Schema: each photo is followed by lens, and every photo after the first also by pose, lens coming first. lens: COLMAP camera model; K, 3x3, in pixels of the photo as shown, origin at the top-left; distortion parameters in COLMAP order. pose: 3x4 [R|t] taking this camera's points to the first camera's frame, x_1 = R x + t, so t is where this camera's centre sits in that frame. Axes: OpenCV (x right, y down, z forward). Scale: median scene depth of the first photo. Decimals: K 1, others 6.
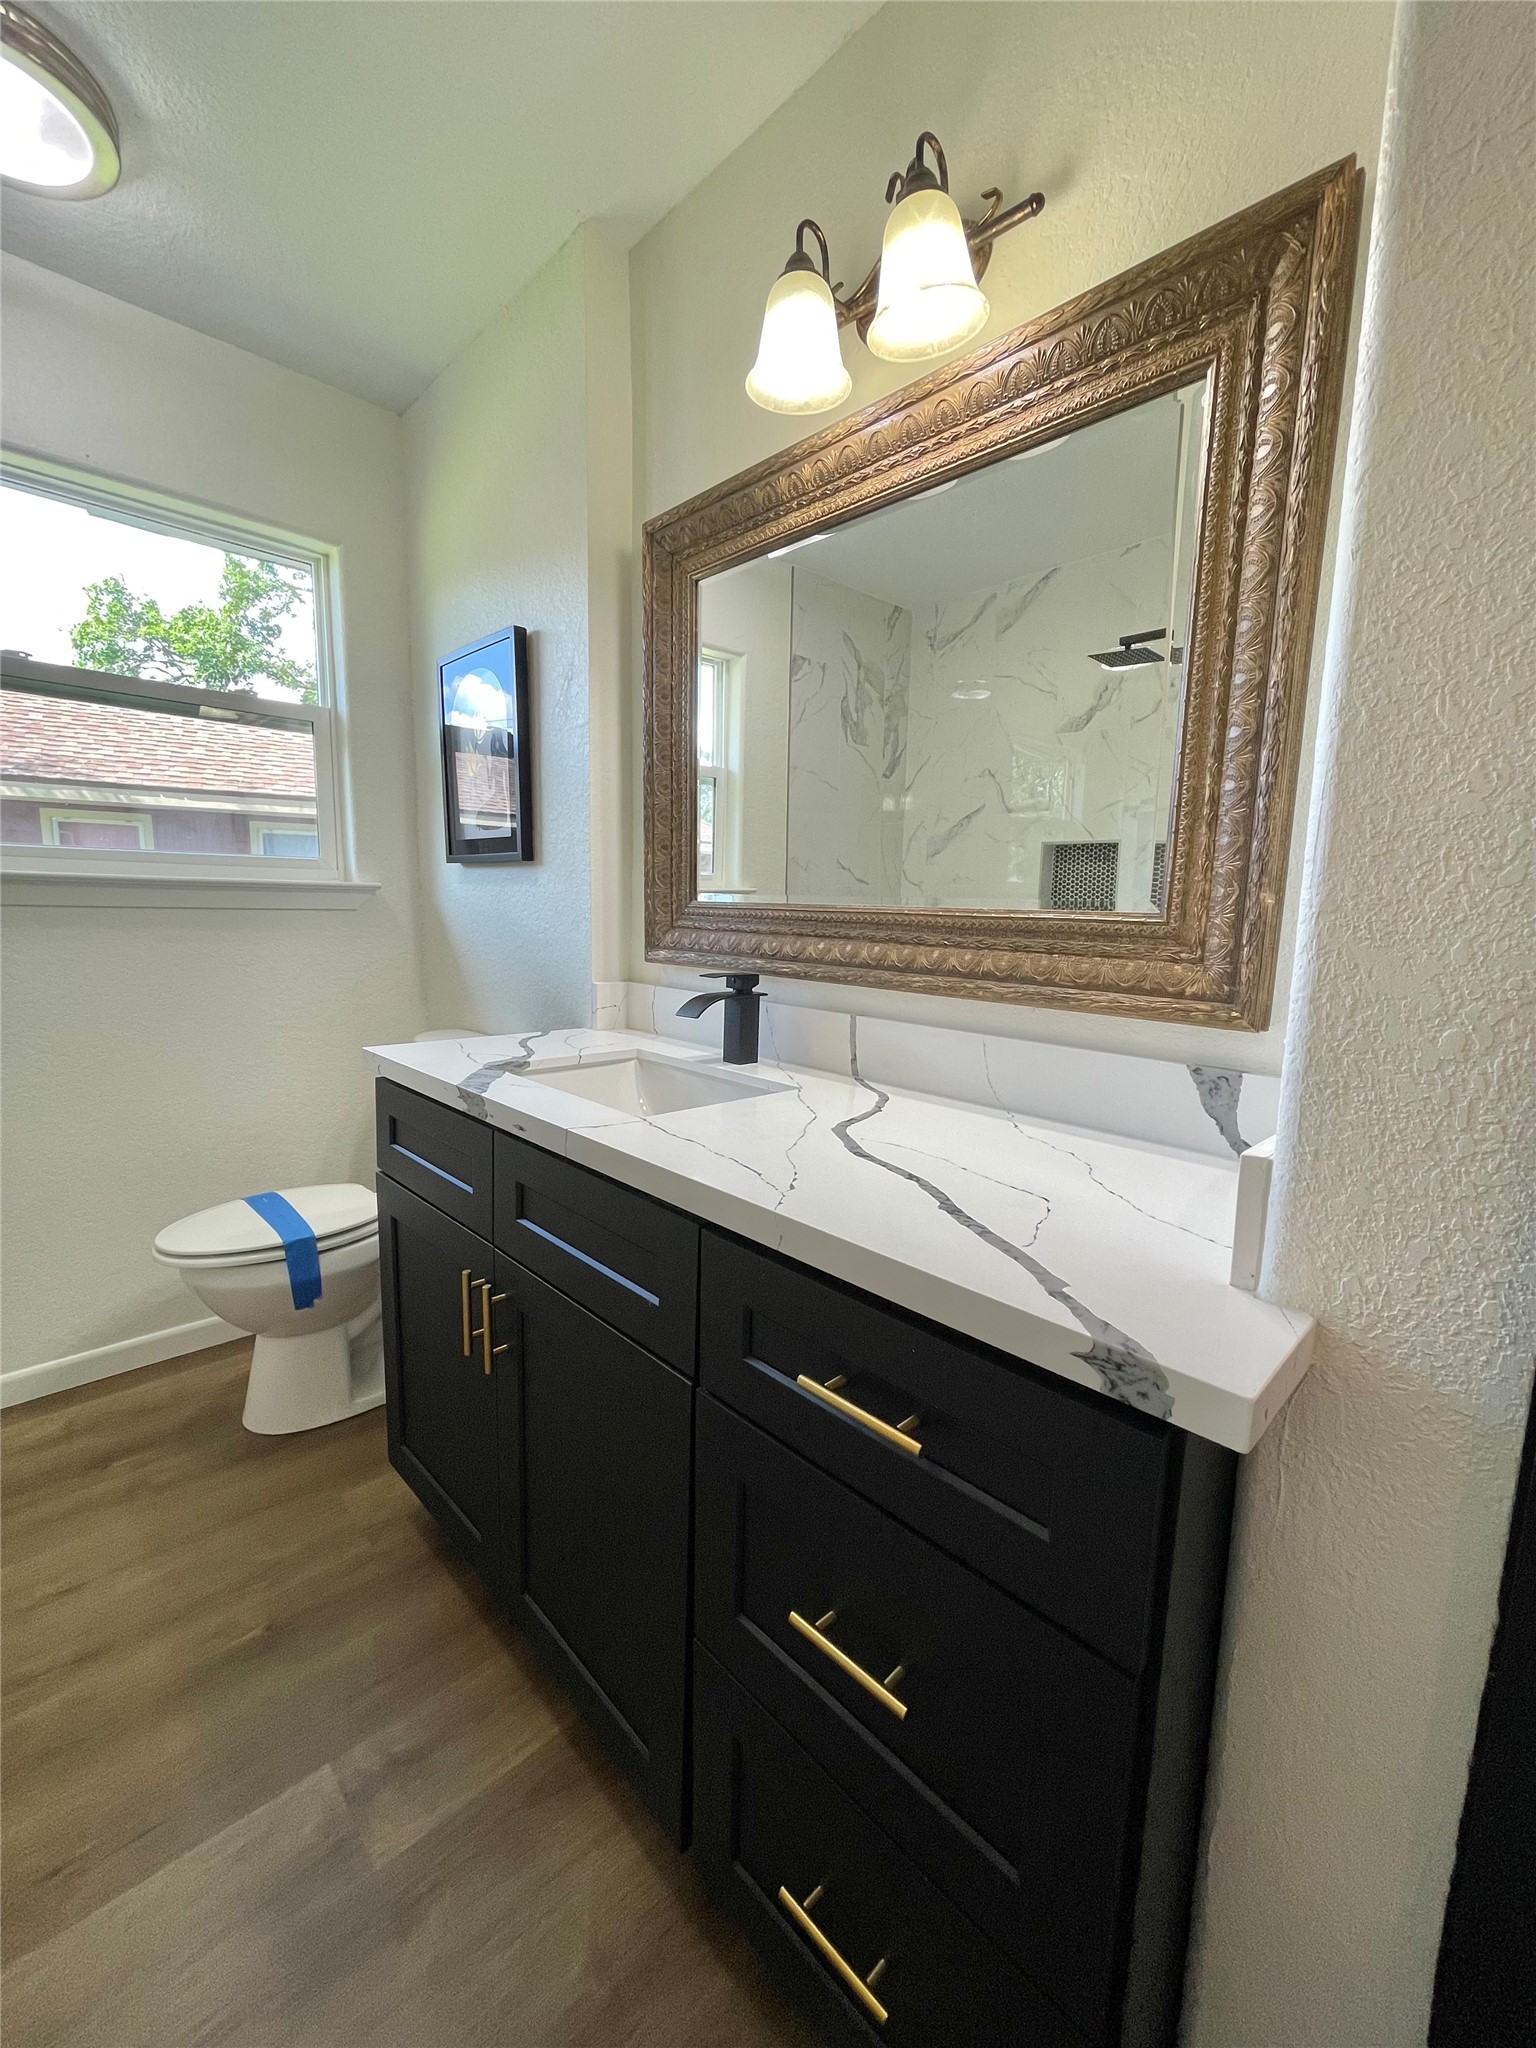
lens RADIAL K [[826.8, 0, 763.7], [0, 826.8, 1020.5], [0, 0, 1]] dist [0.002066, 0.000554]
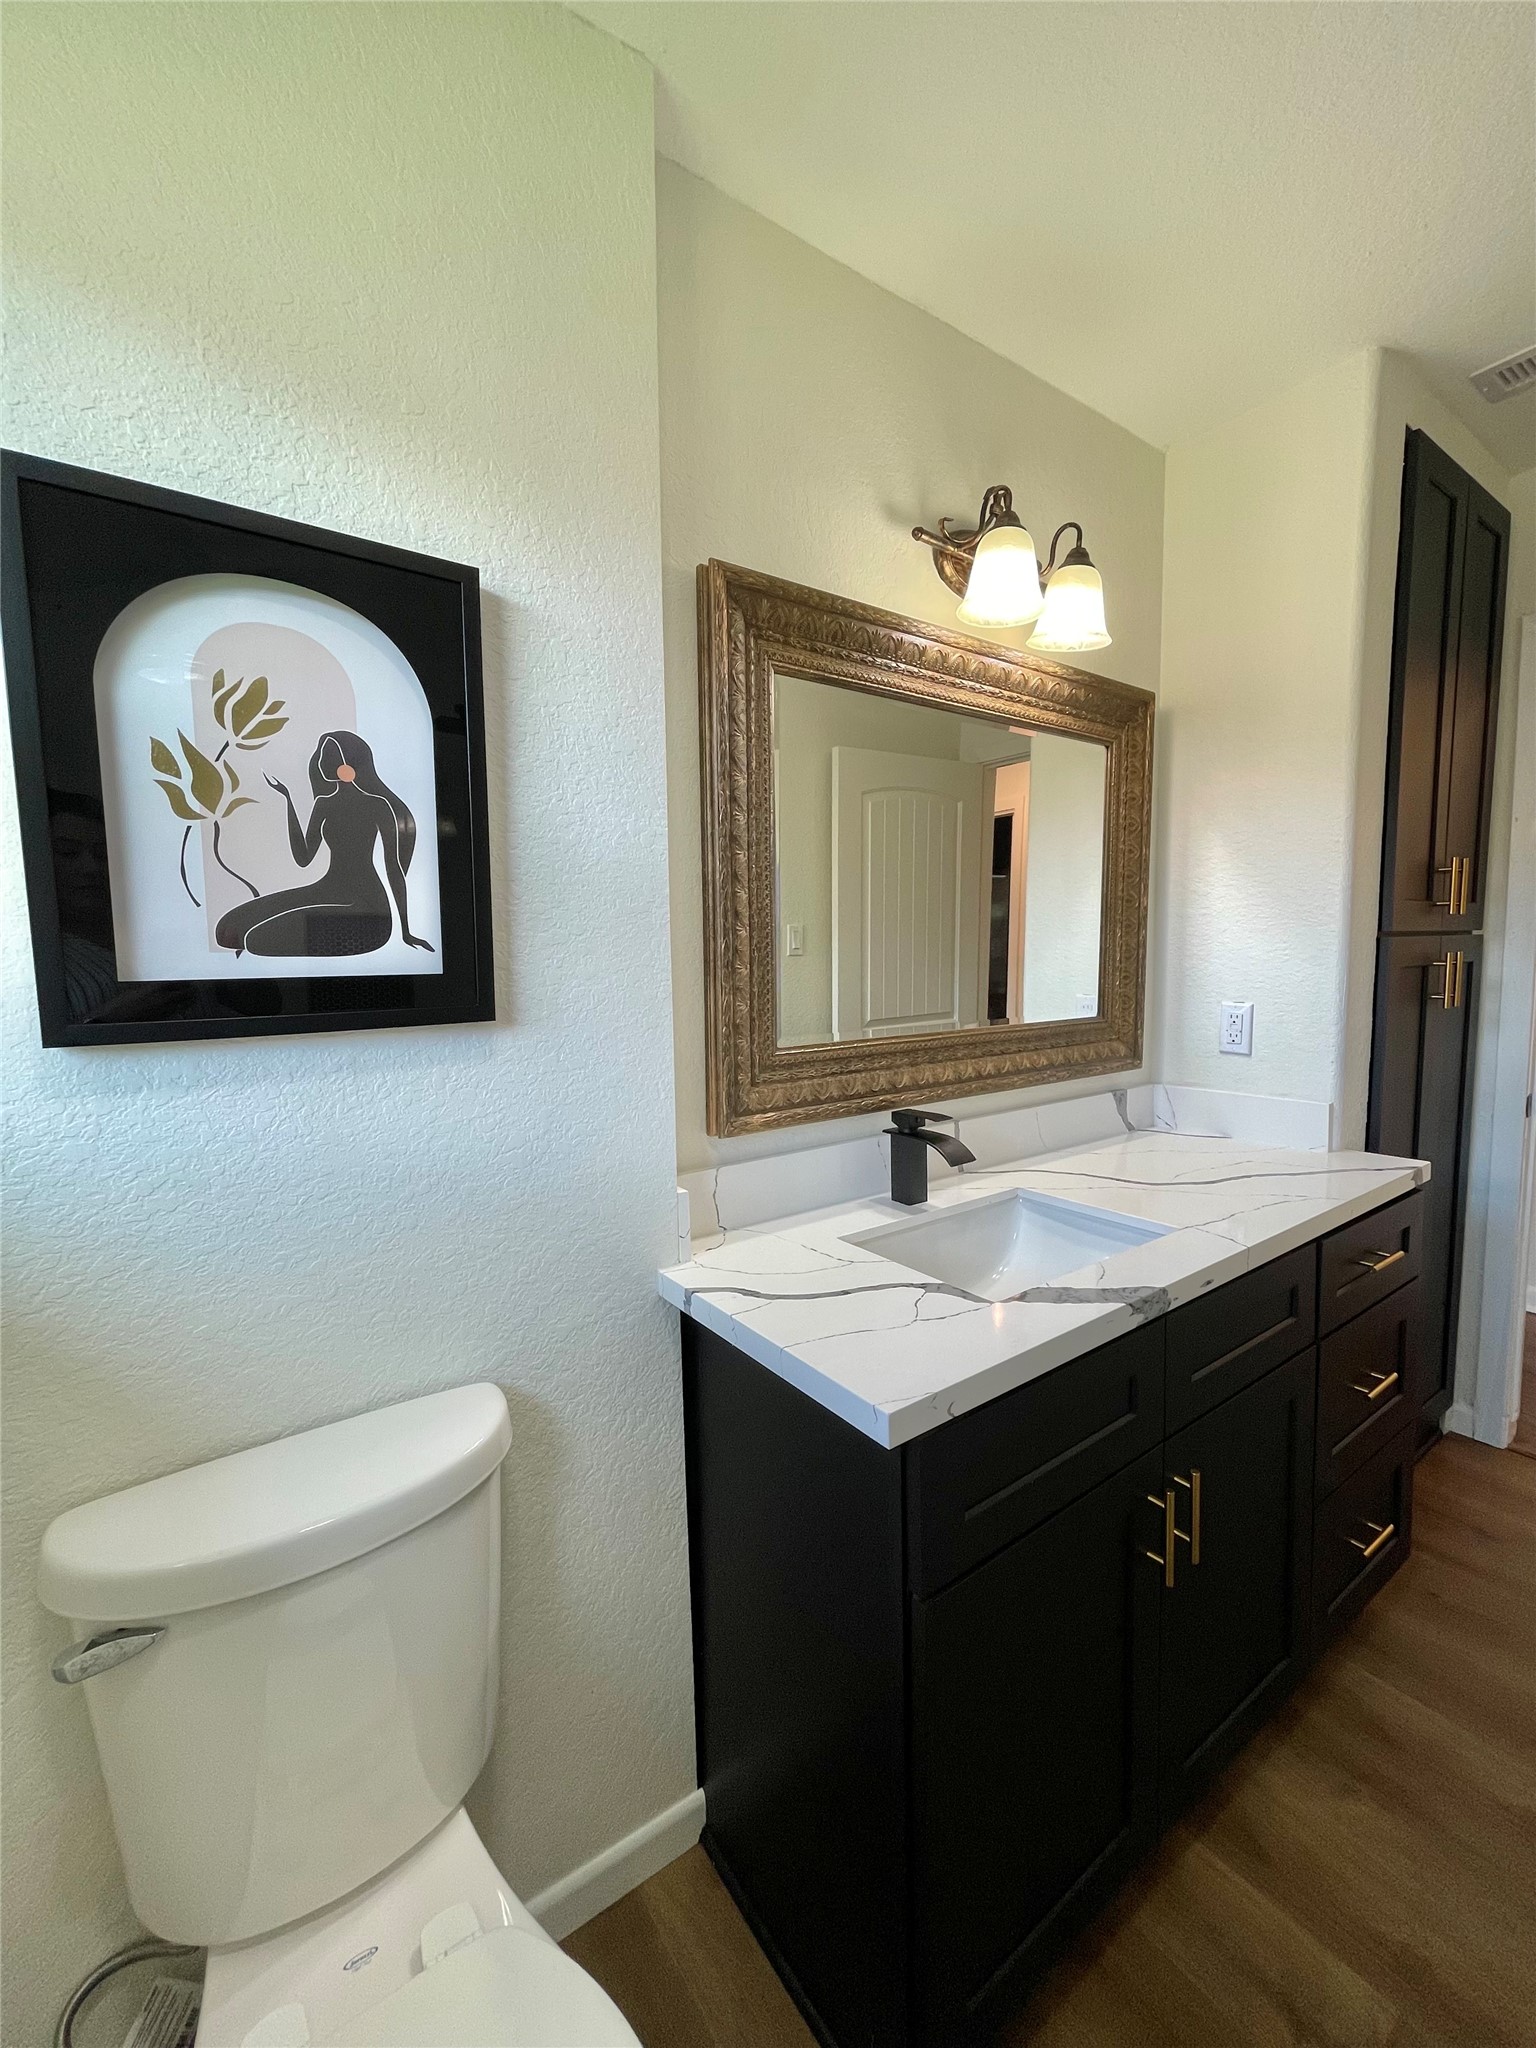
lens RADIAL K [[826.8, 0, 764.0], [0, 826.8, 1022.8], [0, 0, 1]] dist [0.002066, 0.000554]
pose [[0.153694, -0.111809, 0.981772, -1.247432], [0.159967, 0.983286, 0.086939, -0.338995], [-0.975084, 0.143689, 0.169011, 1.210416]]
